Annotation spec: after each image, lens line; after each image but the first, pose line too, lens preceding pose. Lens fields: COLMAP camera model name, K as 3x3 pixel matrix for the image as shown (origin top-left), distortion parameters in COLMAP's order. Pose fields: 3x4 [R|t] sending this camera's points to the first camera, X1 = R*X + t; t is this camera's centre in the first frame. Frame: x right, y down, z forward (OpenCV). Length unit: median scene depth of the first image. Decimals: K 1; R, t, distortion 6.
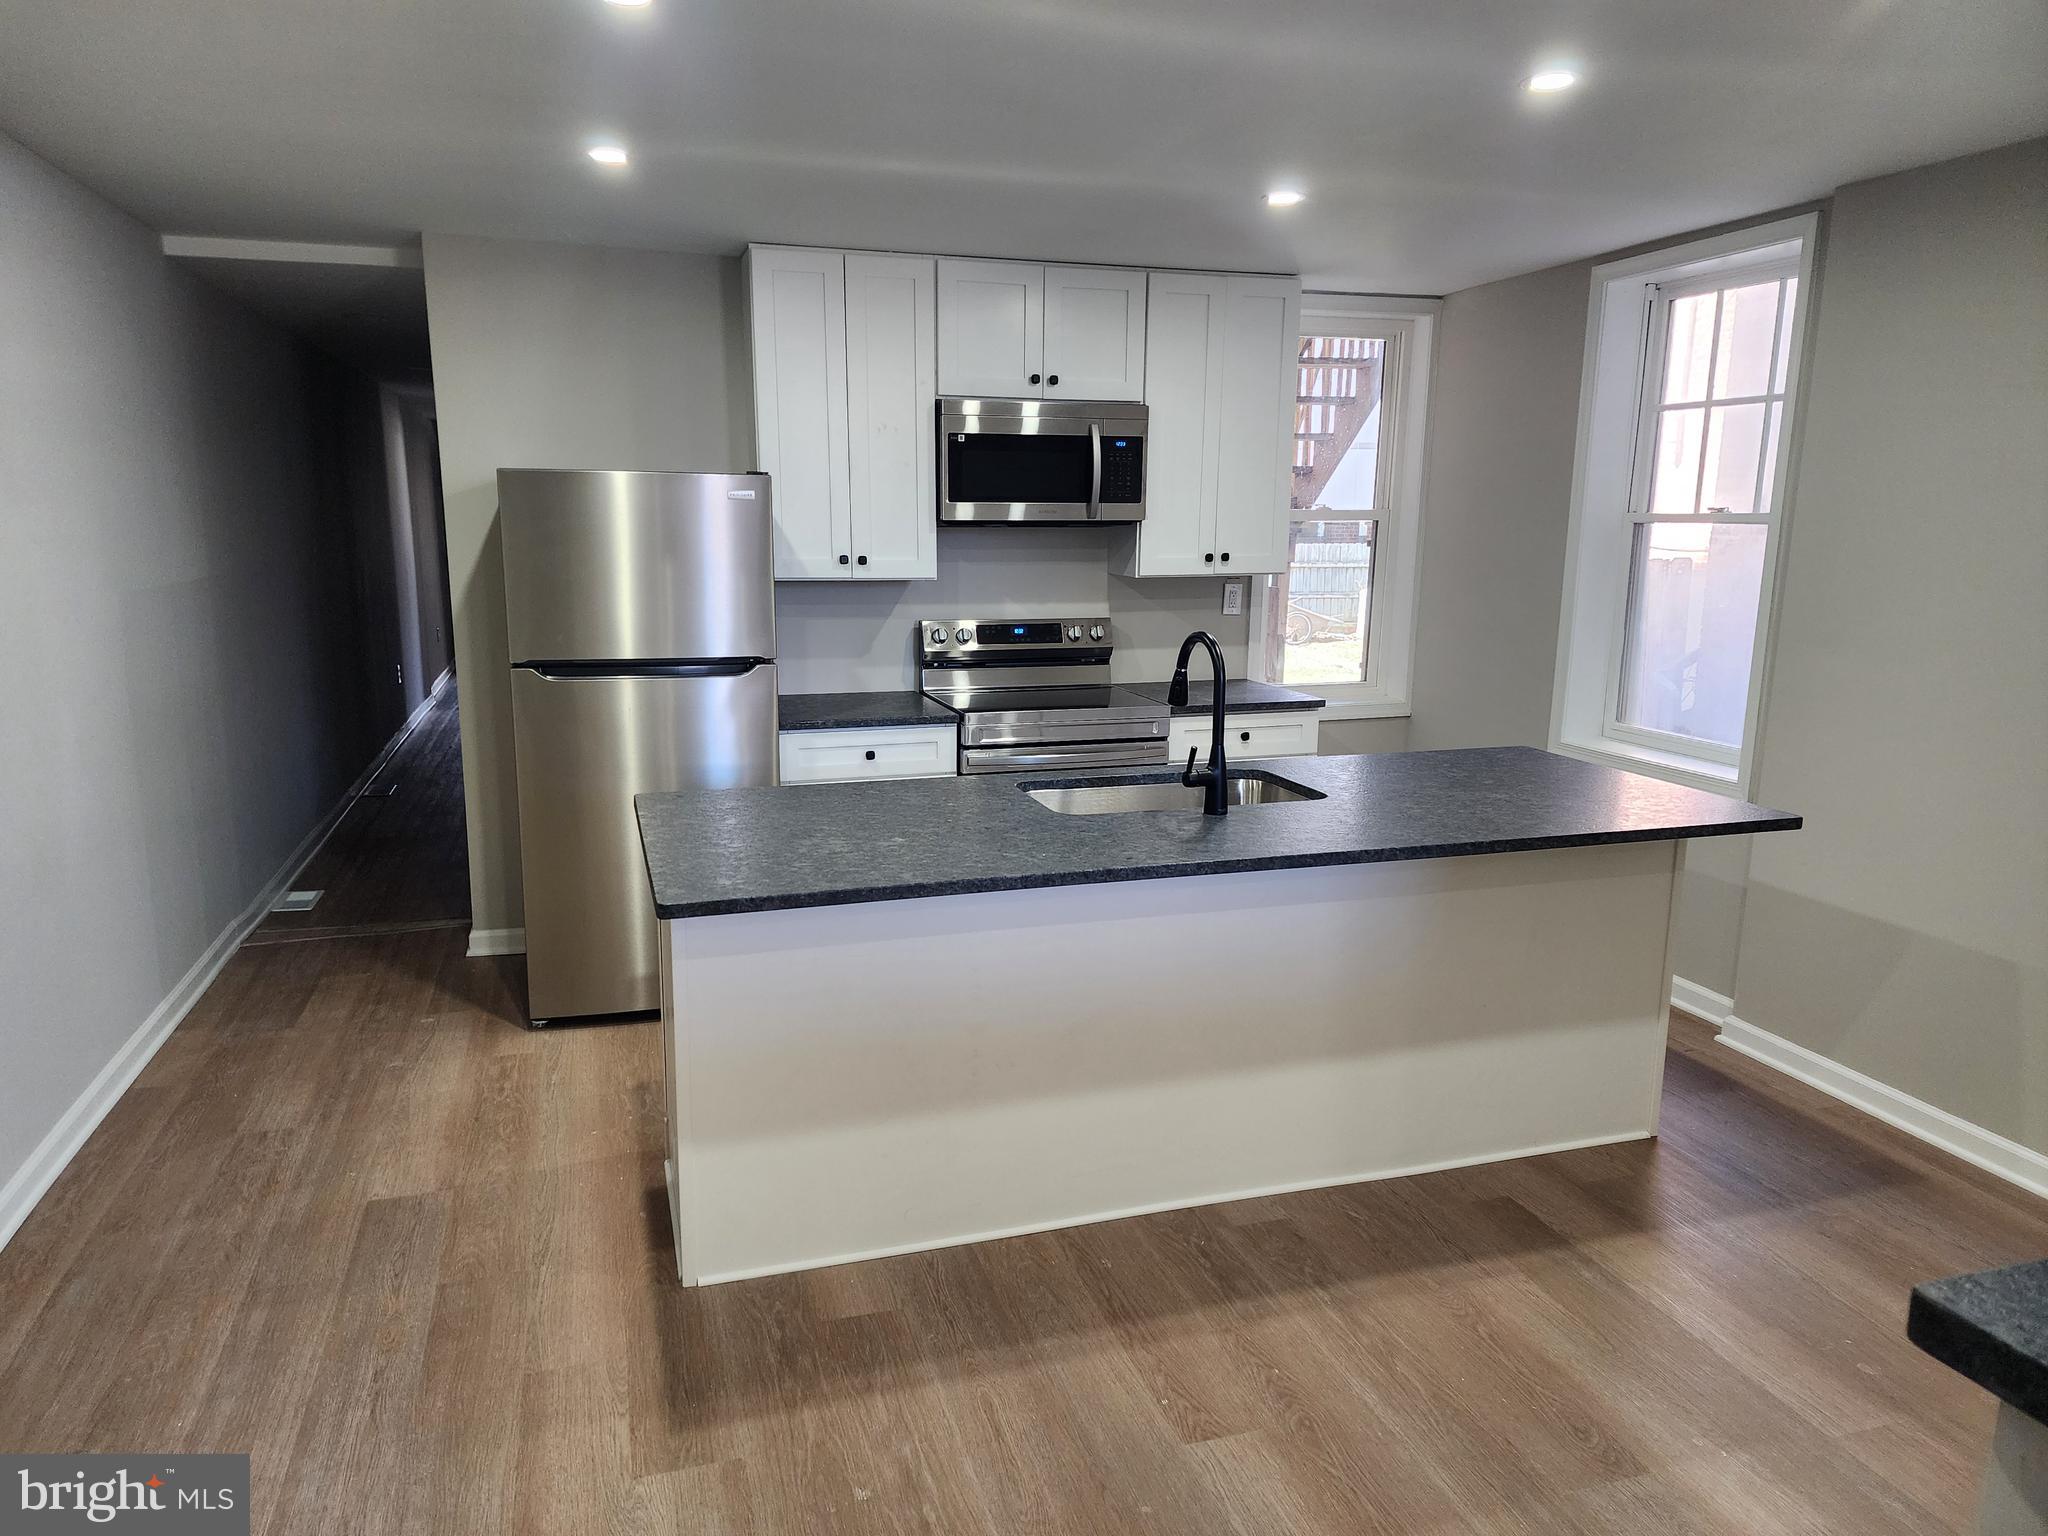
lens RADIAL K [[1369.5, 0, 1019.7], [0, 1369.5, 768.1], [0, 0, 1]] dist [0.040107, 0.000184]
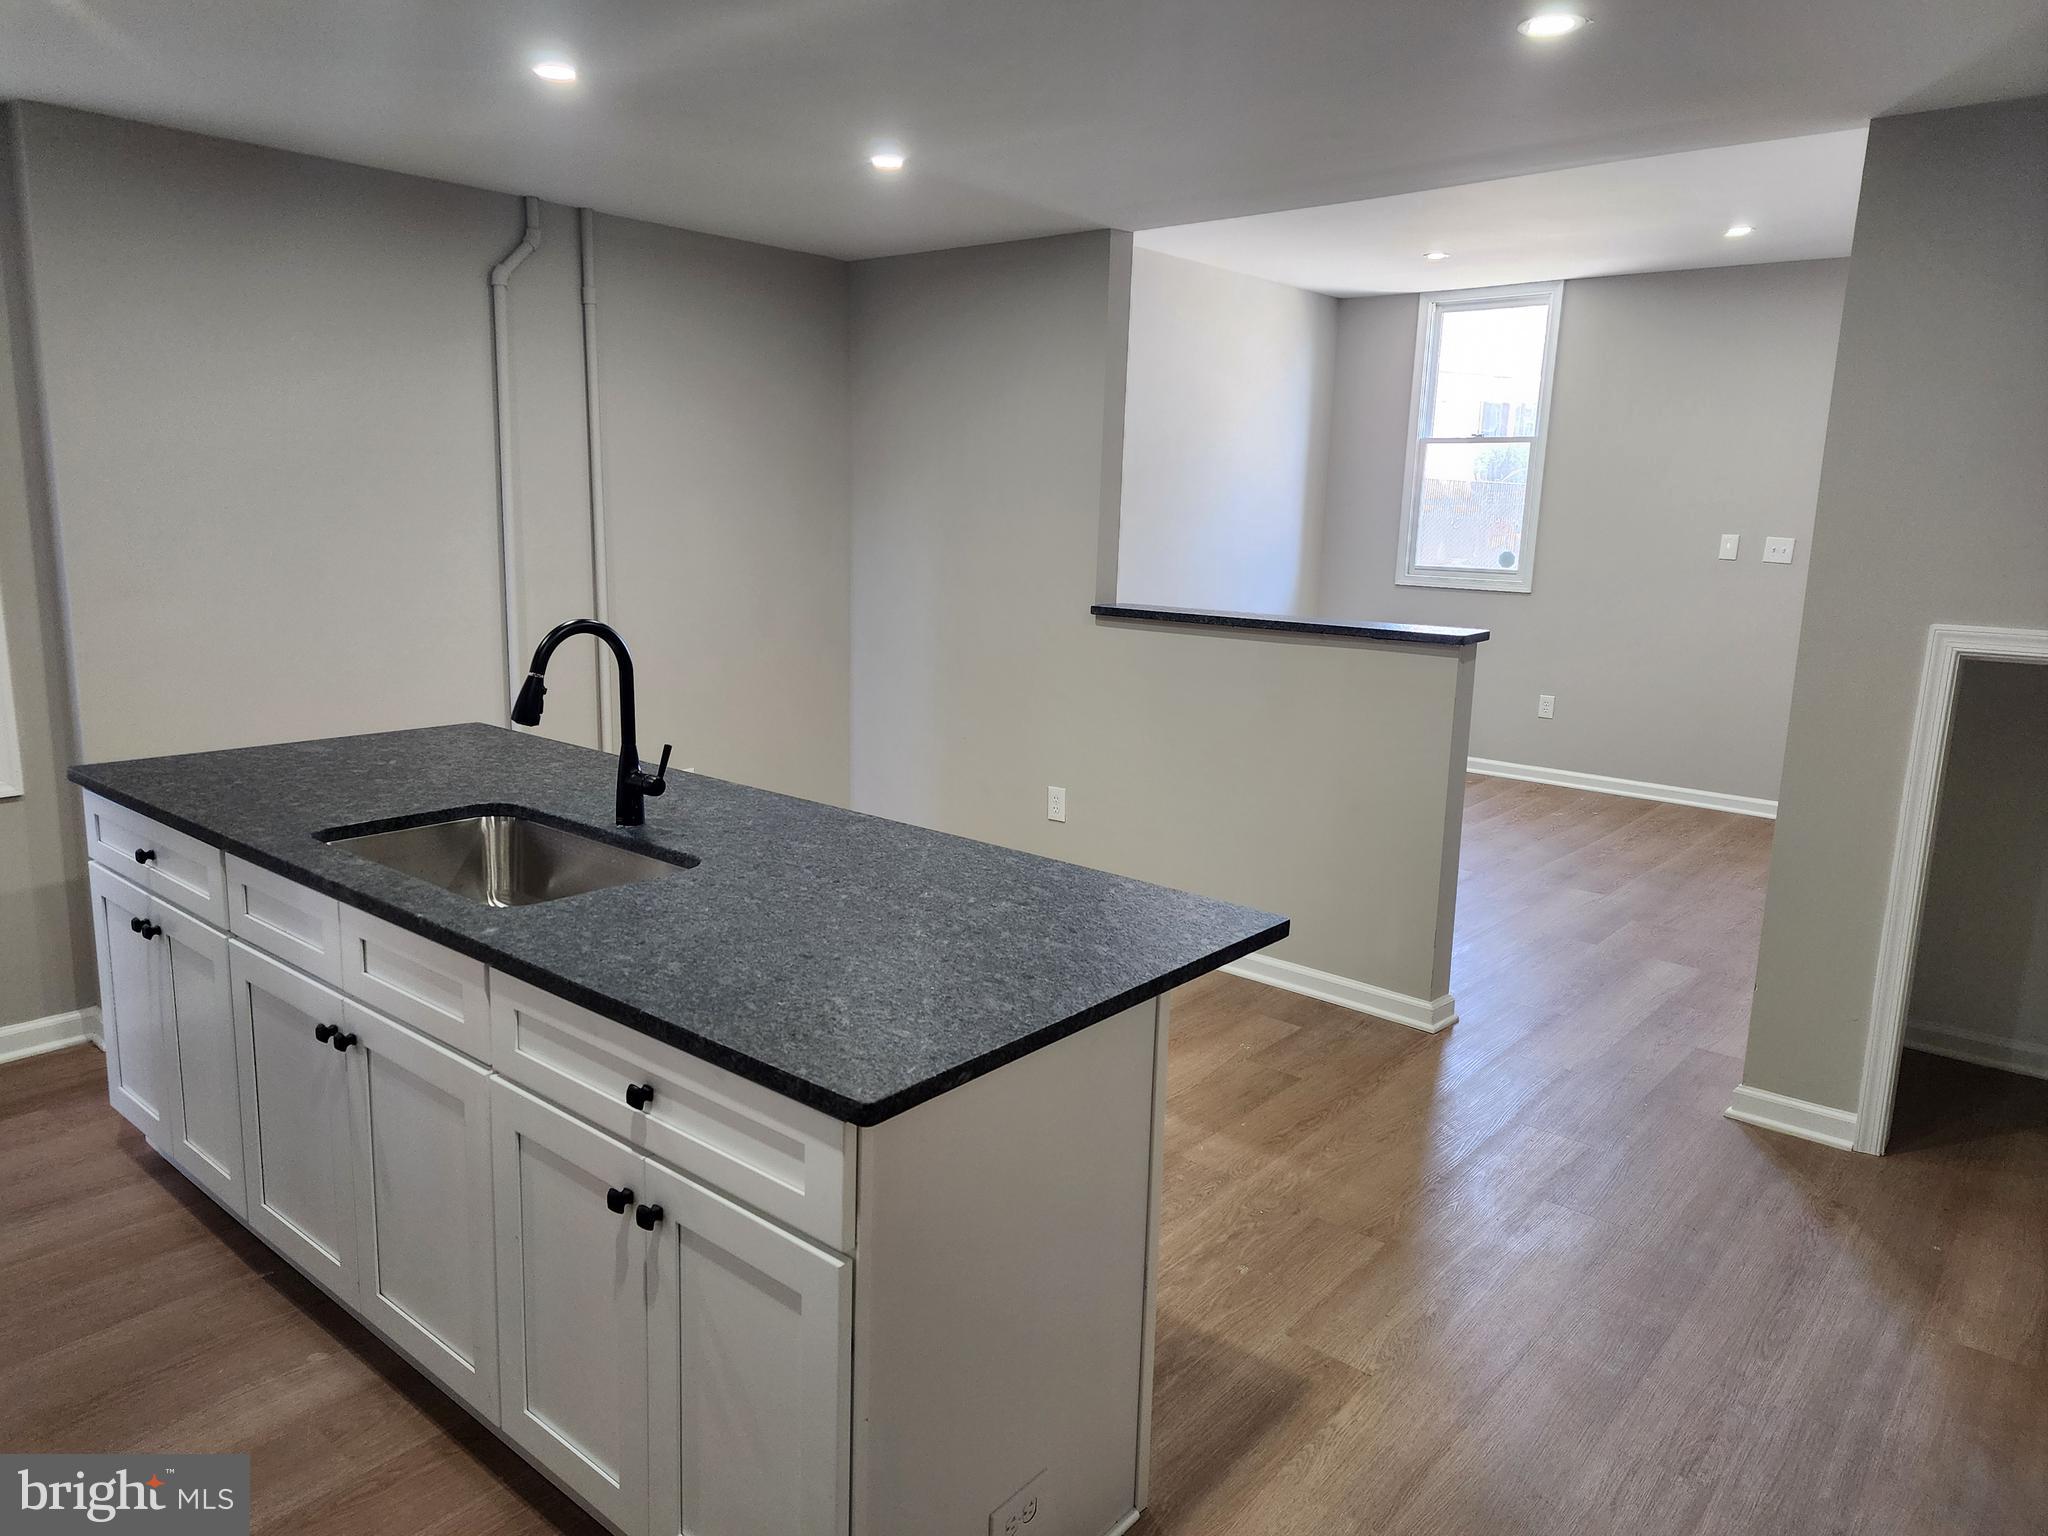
lens RADIAL K [[1369.5, 0, 1015.4], [0, 1369.5, 757.9], [0, 0, 1]] dist [0.040107, 0.000184]
pose [[-0.534163, -0.184801, 0.824936, -0.891640], [0.126210, 0.947446, 0.293969, -0.294687], [-0.835908, 0.261142, -0.482766, 1.547785]]
